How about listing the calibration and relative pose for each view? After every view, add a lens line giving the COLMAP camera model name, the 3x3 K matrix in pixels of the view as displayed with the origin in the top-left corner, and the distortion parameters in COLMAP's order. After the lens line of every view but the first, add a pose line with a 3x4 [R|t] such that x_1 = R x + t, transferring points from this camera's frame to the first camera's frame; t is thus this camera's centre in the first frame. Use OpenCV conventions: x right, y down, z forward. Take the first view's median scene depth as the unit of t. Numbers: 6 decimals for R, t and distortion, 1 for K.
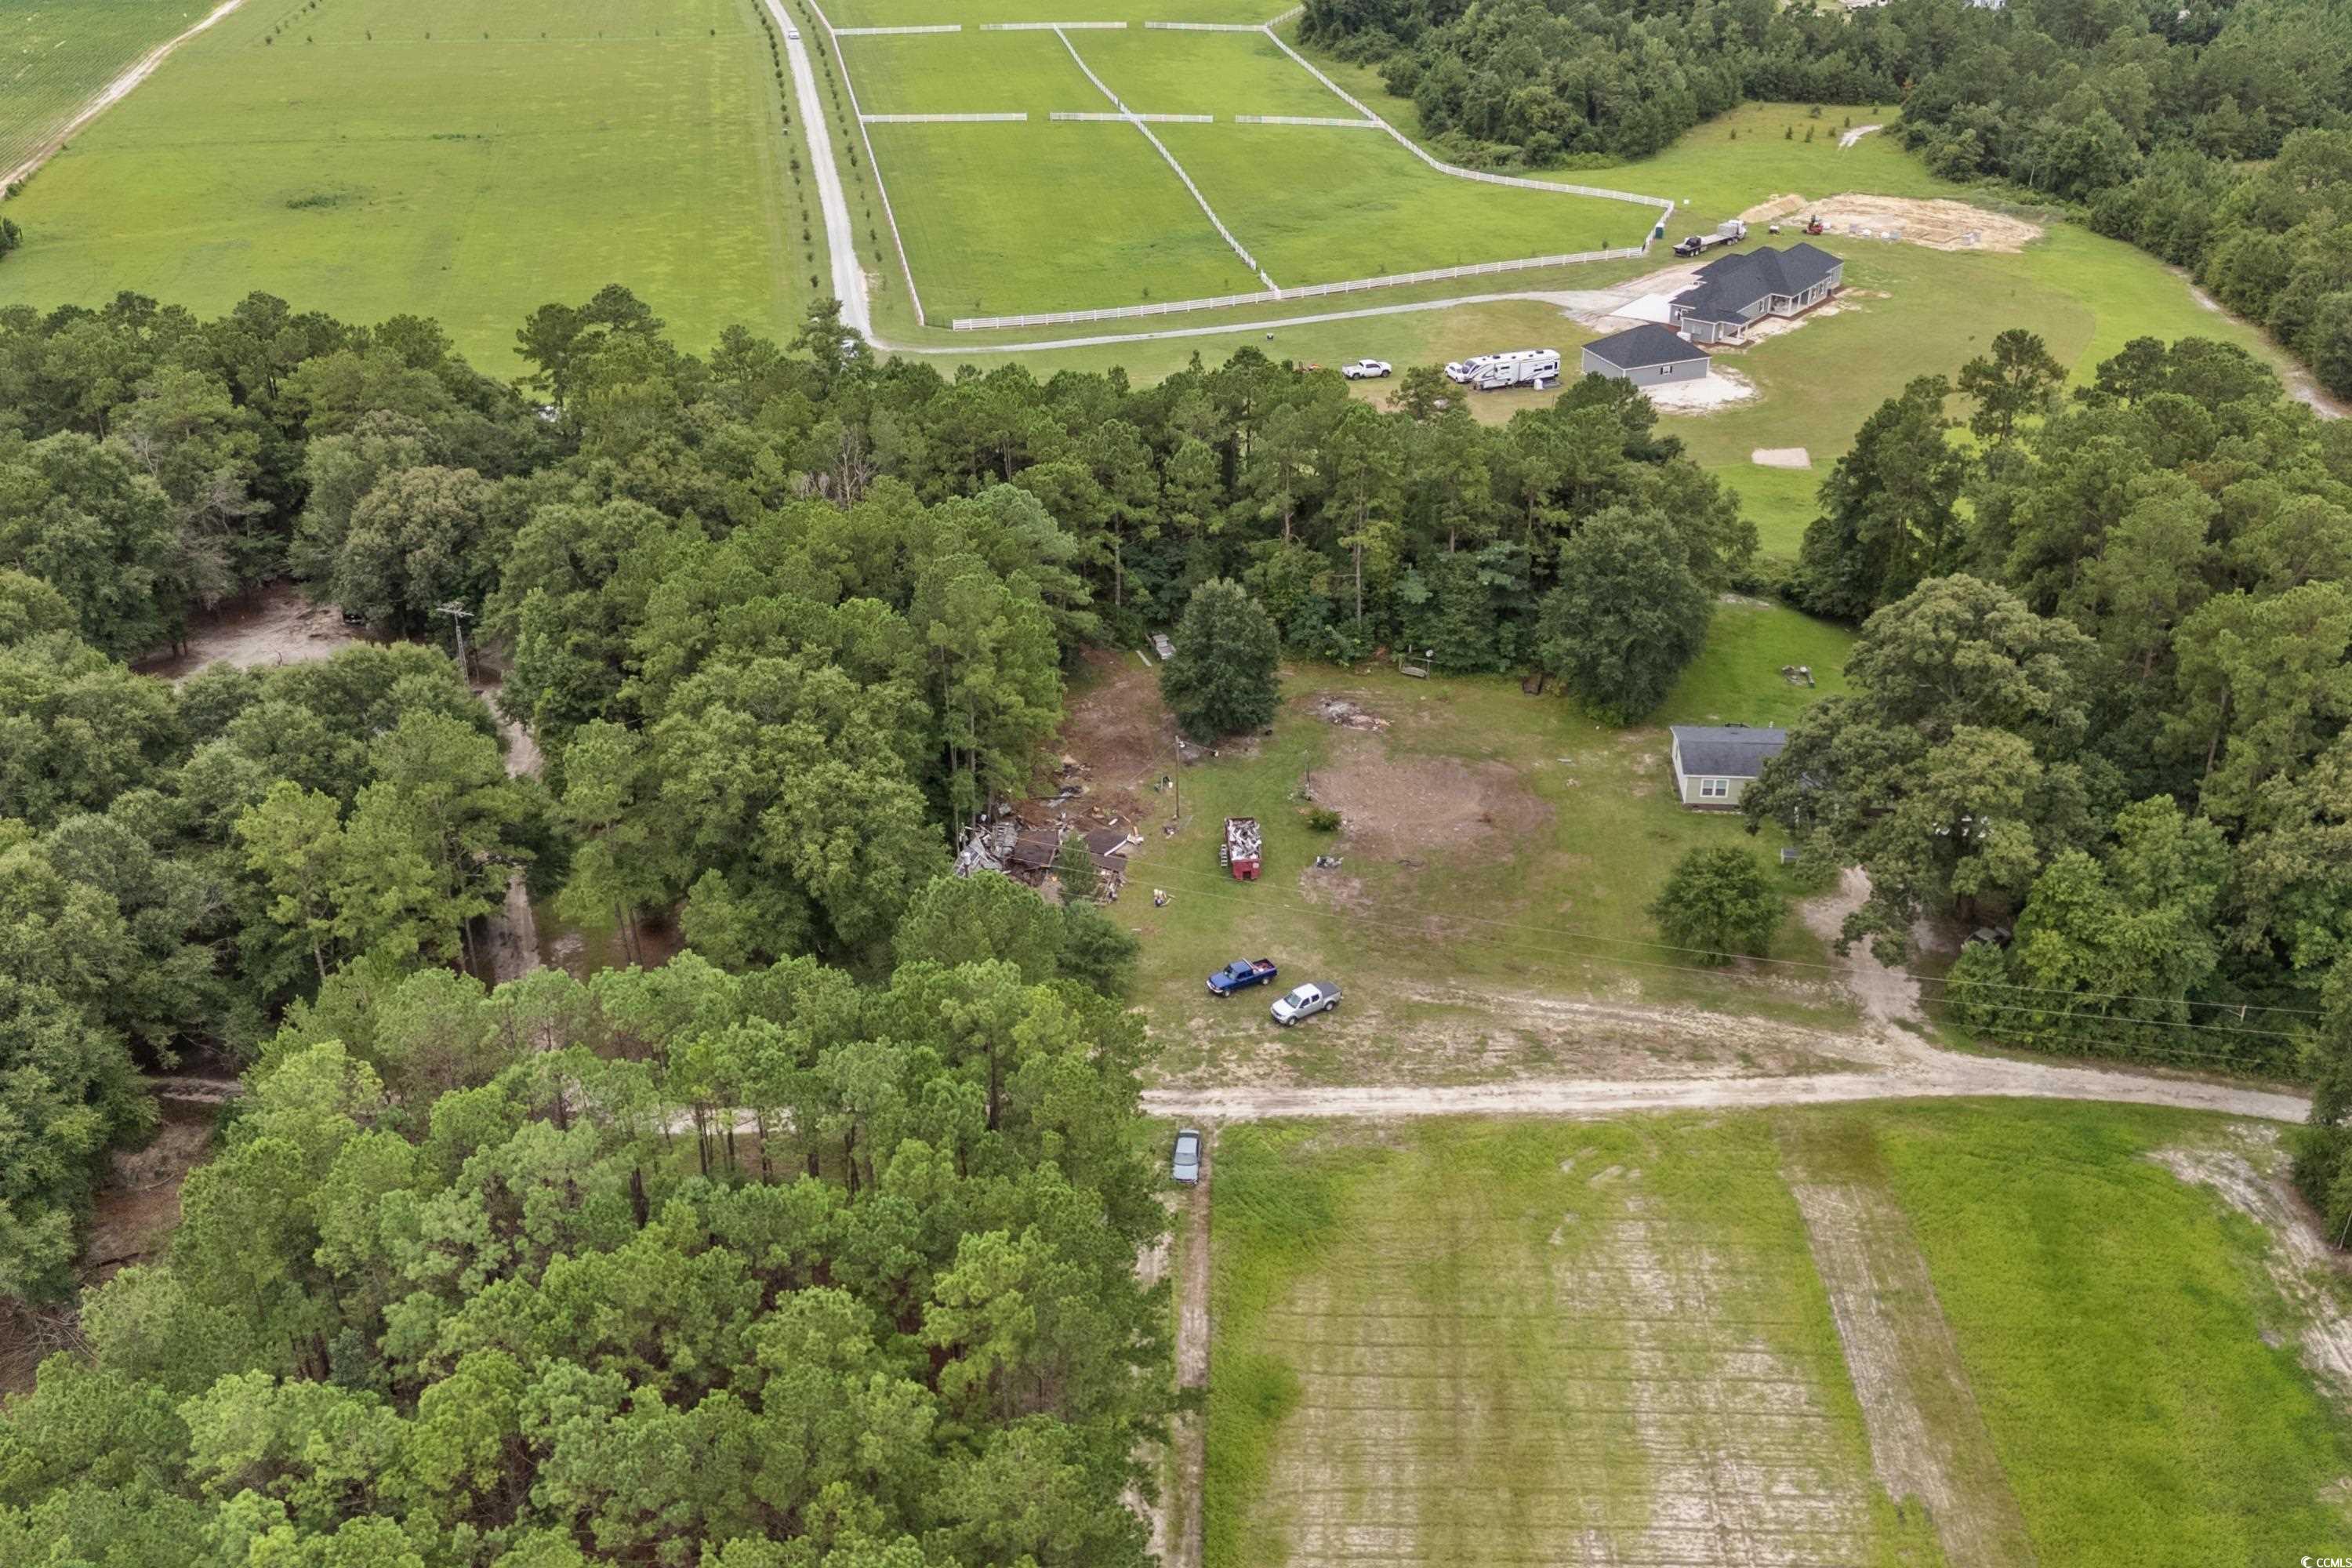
lens RADIAL K [[2180.4, 0, 1258.0], [0, 2180.4, 687.8], [0, 0, 1]] dist [0.185251, -0.737237]
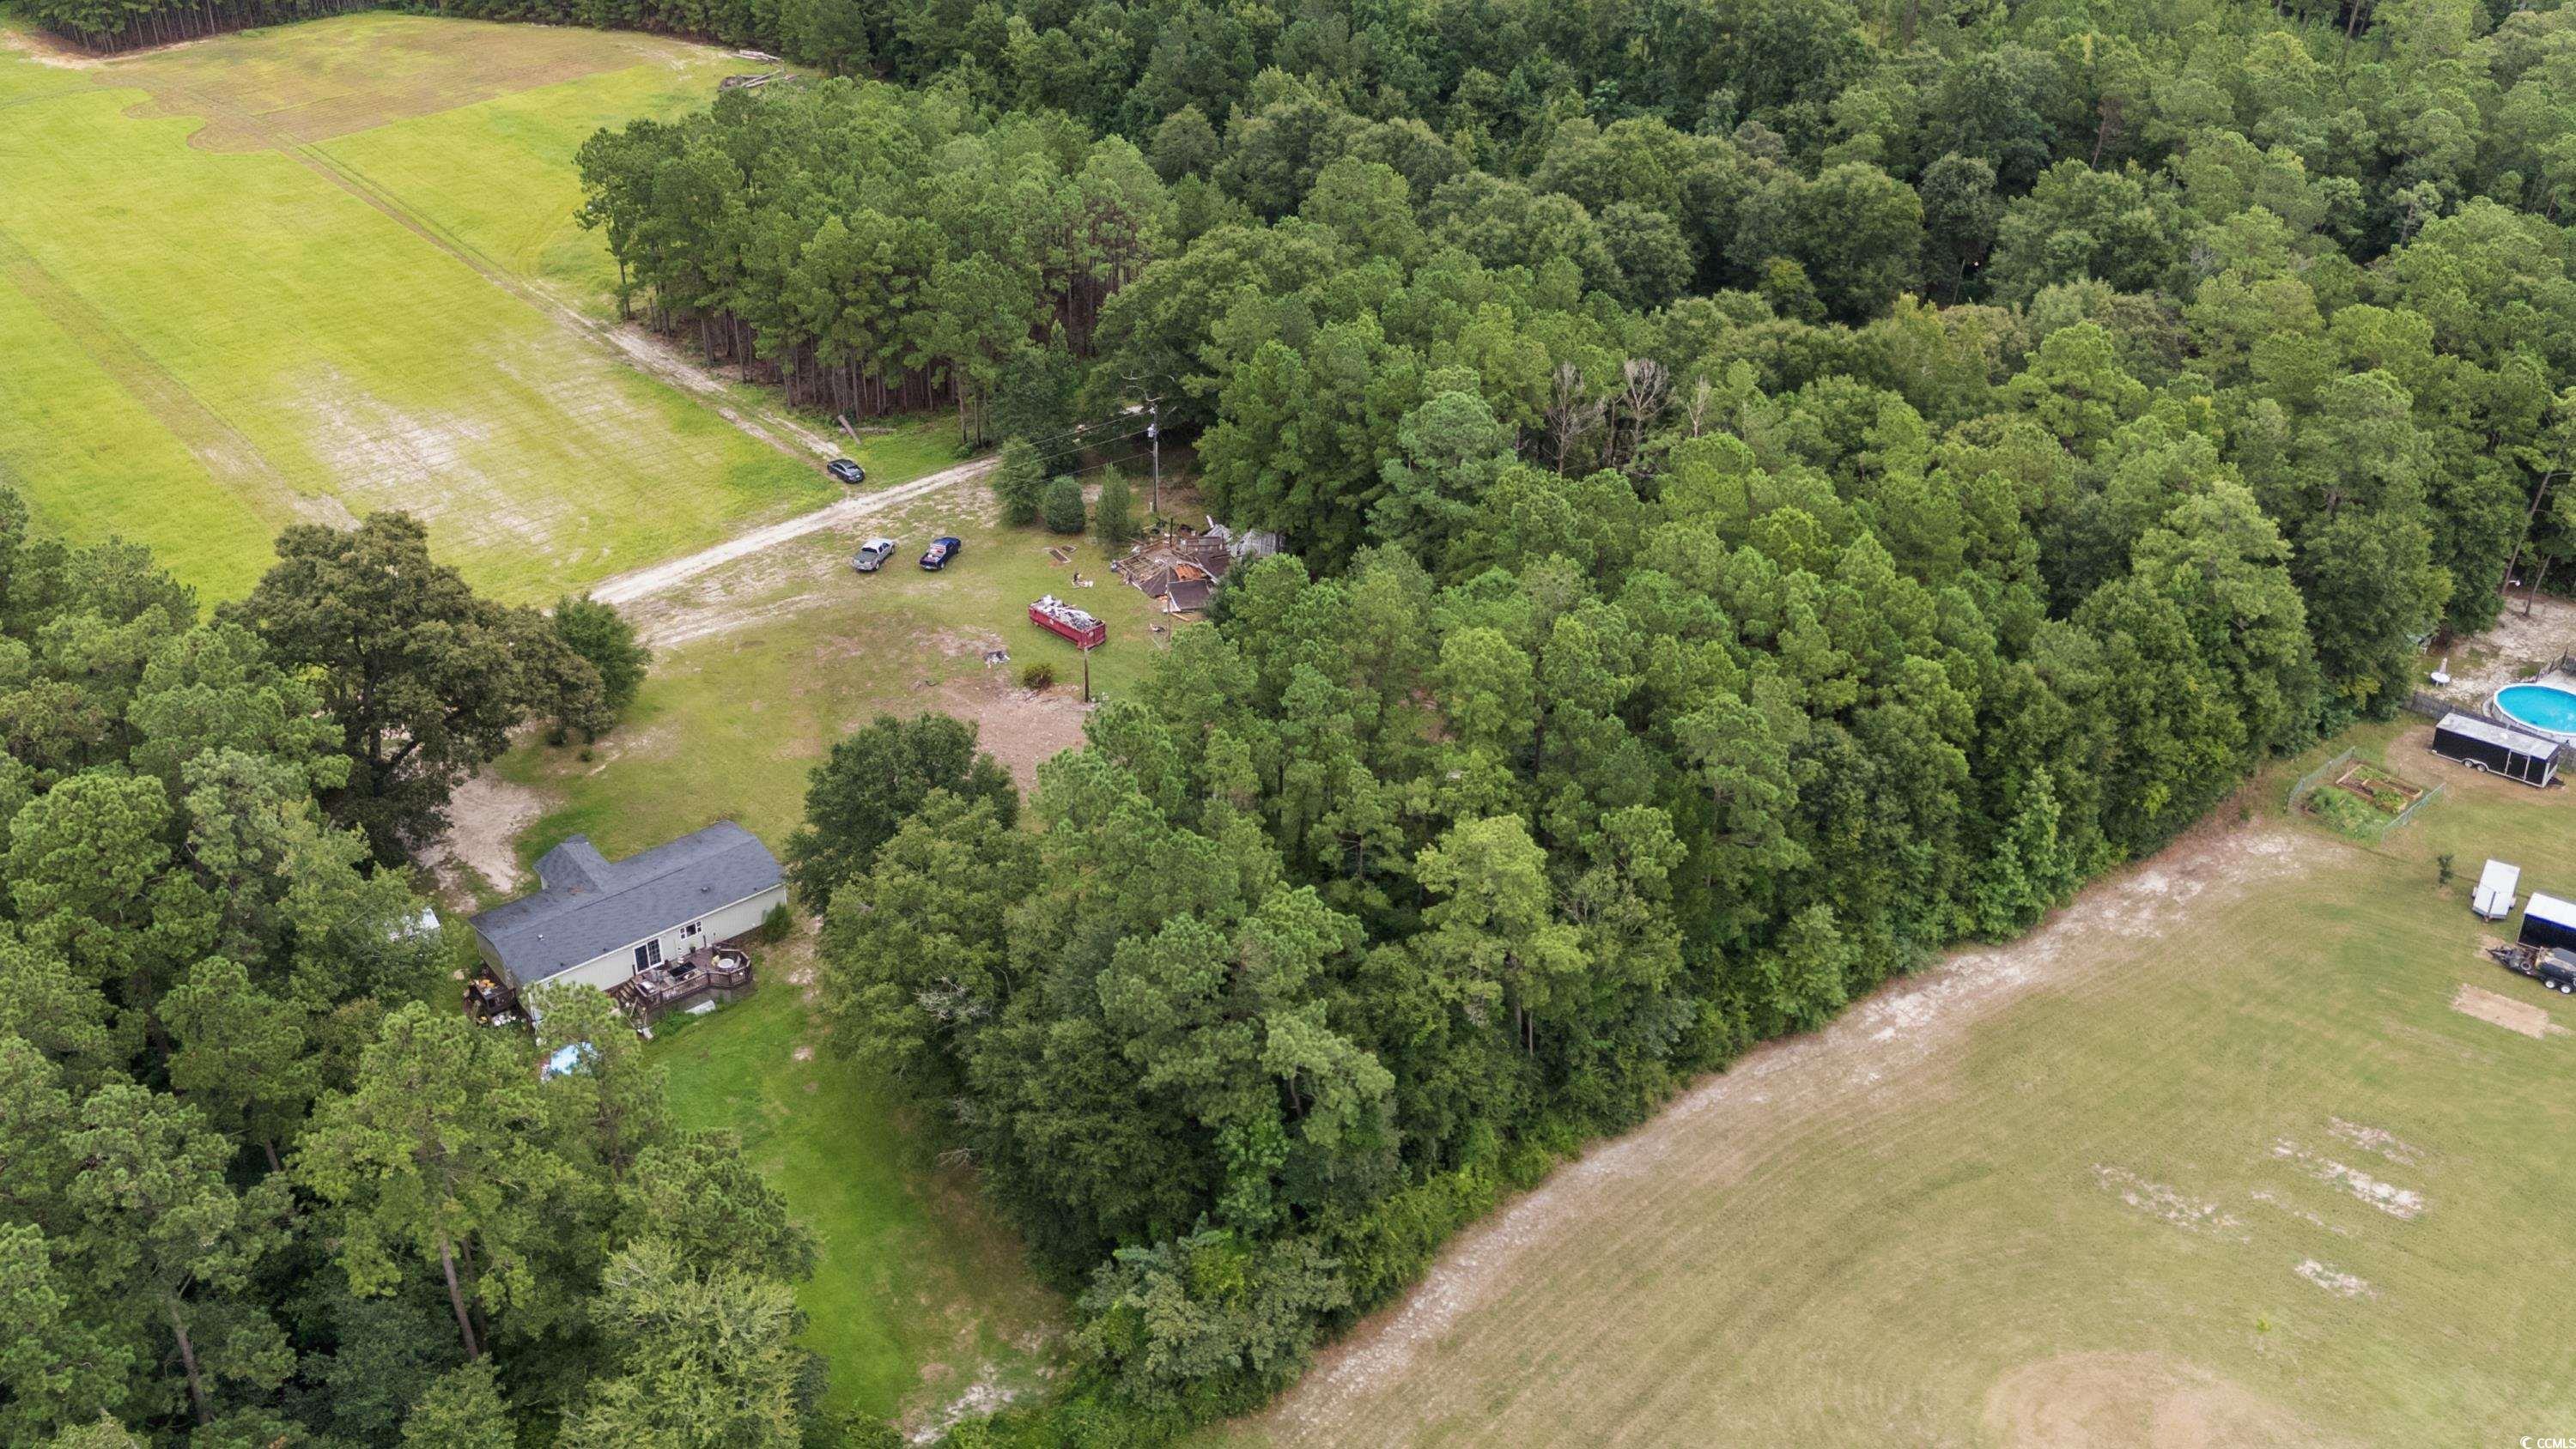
lens RADIAL K [[2338.2, 0, 1286.4], [0, 2338.2, 557.1], [0, 0, 1]] dist [0.046313, -0.060792]
pose [[-0.741526, 0.289122, -0.605432, 0.582701], [-0.307084, 0.656058, 0.689411, -0.748580], [0.596523, 0.697134, -0.397699, 1.504651]]
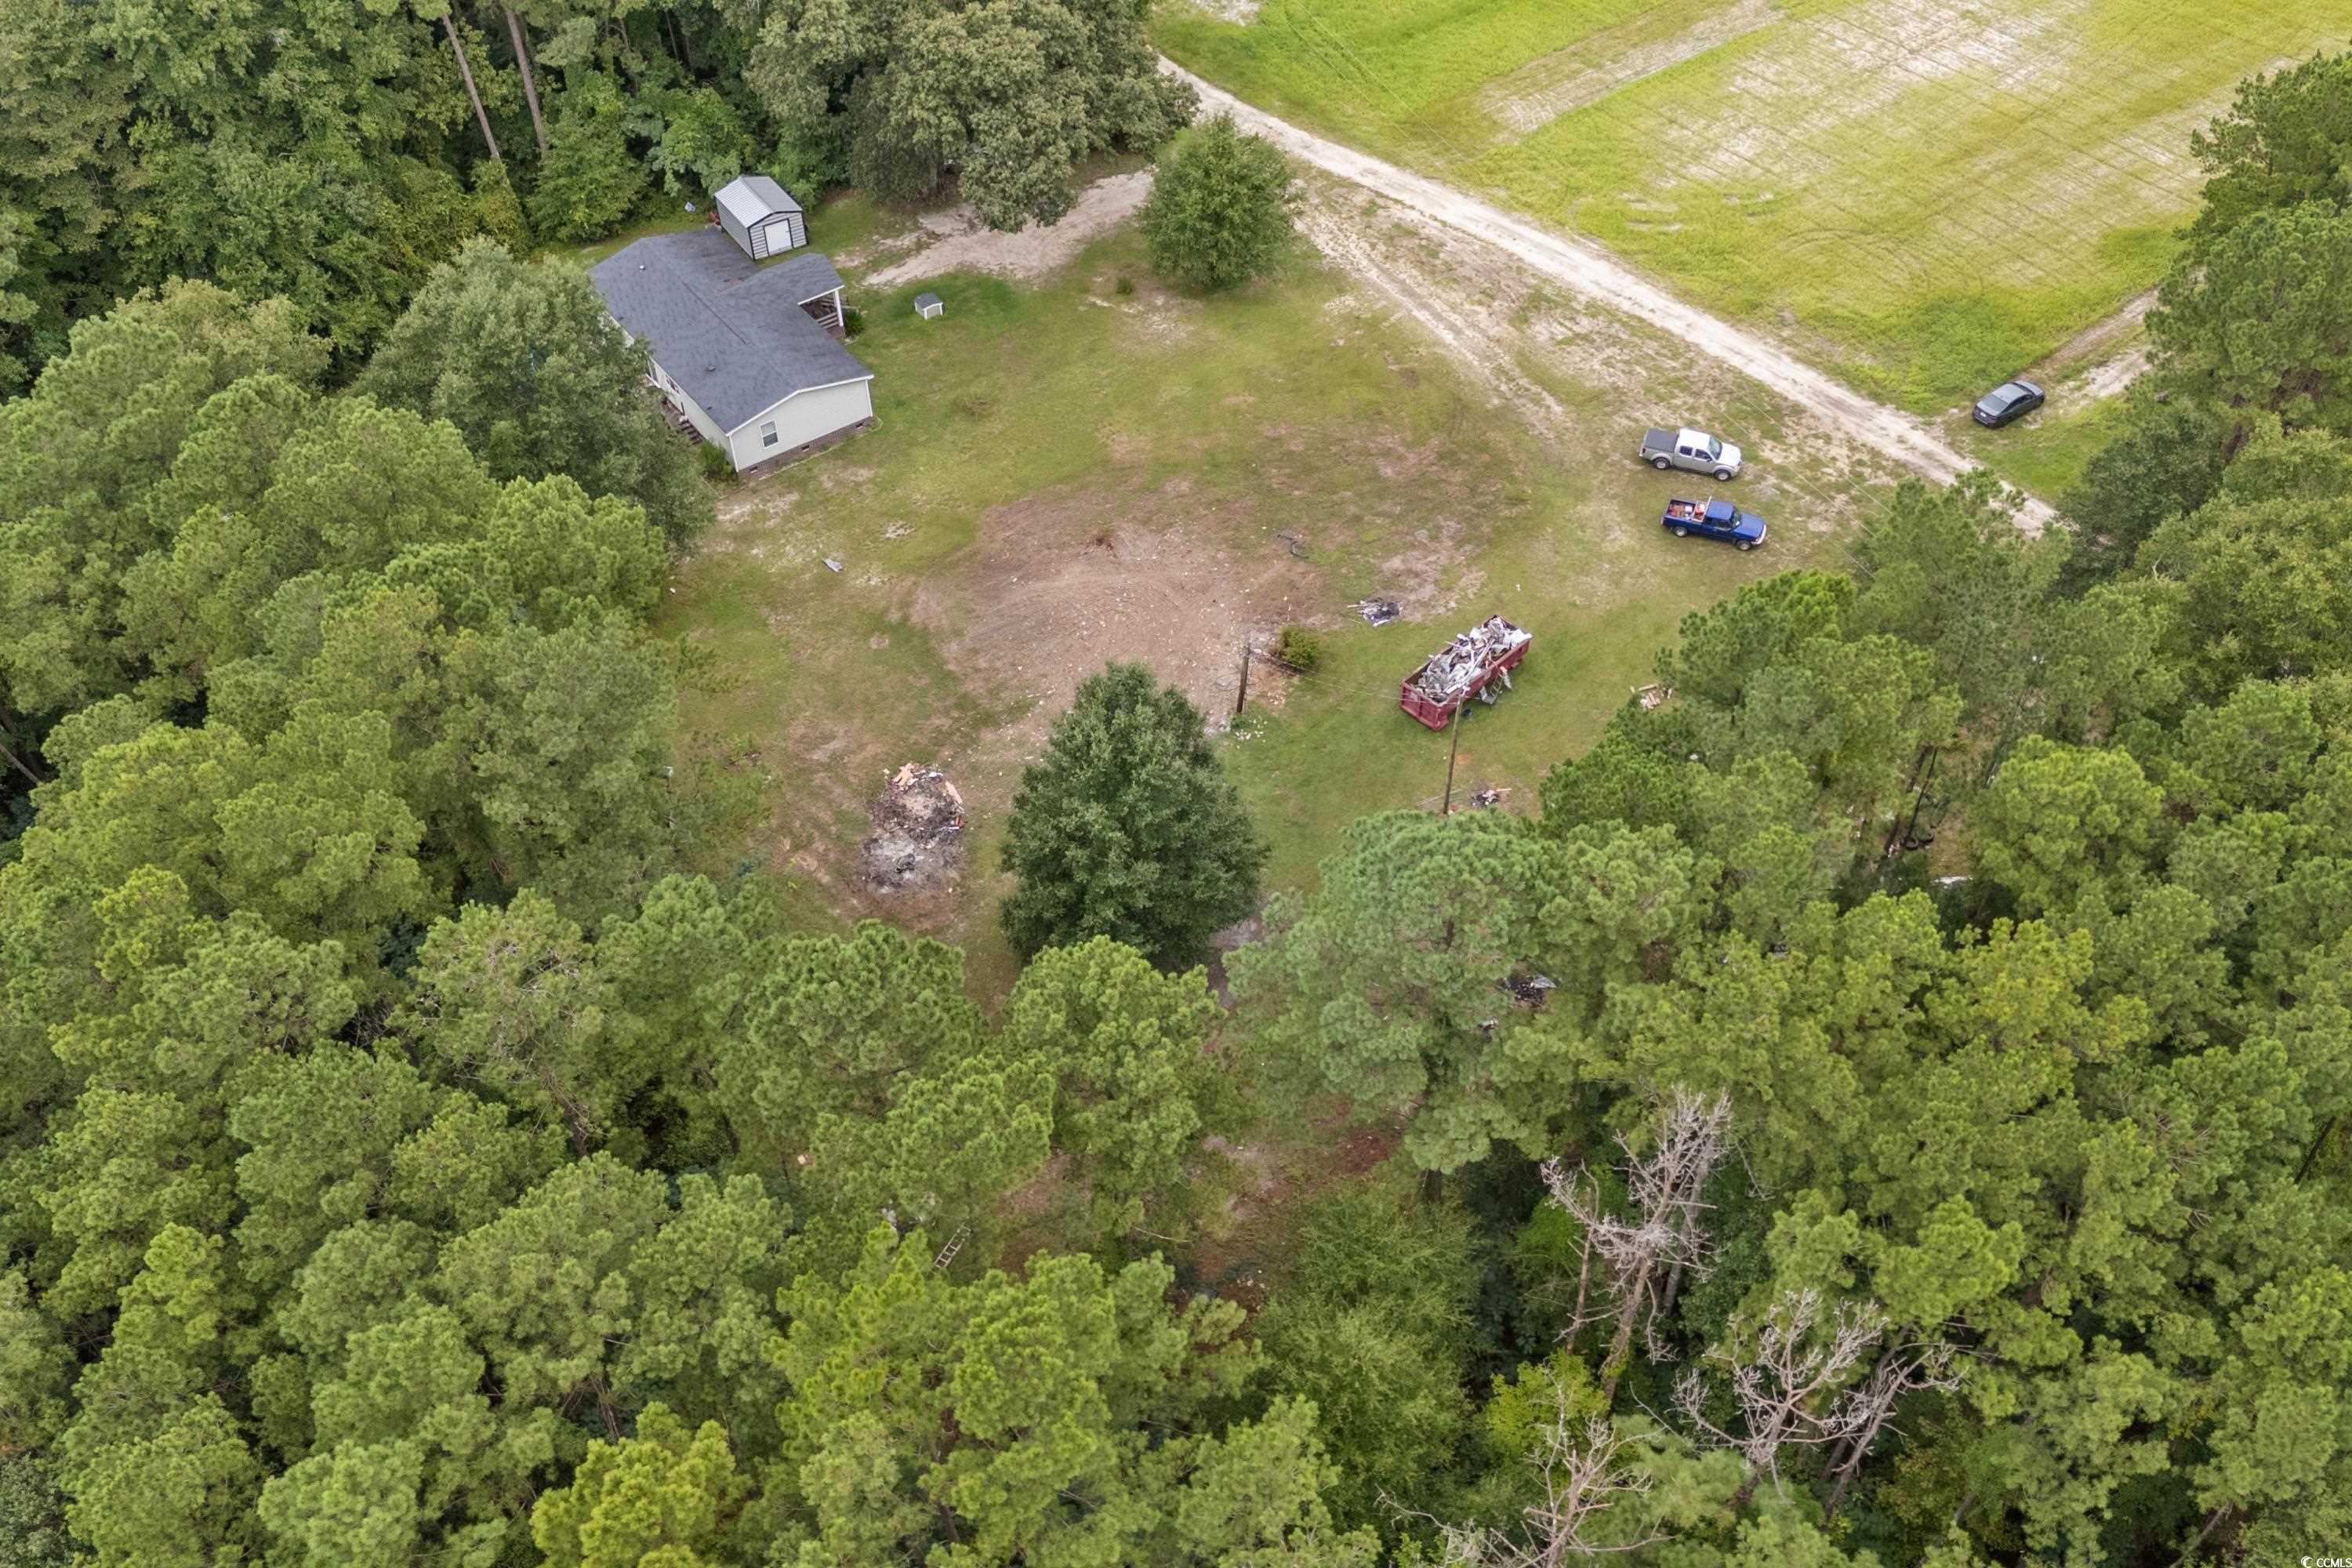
lens RADIAL K [[2046.6, 0, 1194.3], [0, 2046.6, 776.7], [0, 0, 1]] dist [0.098700, -0.144763]
pose [[-0.633384, -0.563487, 0.530384, -0.282039], [0.343021, 0.409935, 0.845157, -0.428702], [-0.693658, 0.717241, -0.066358, 1.132225]]
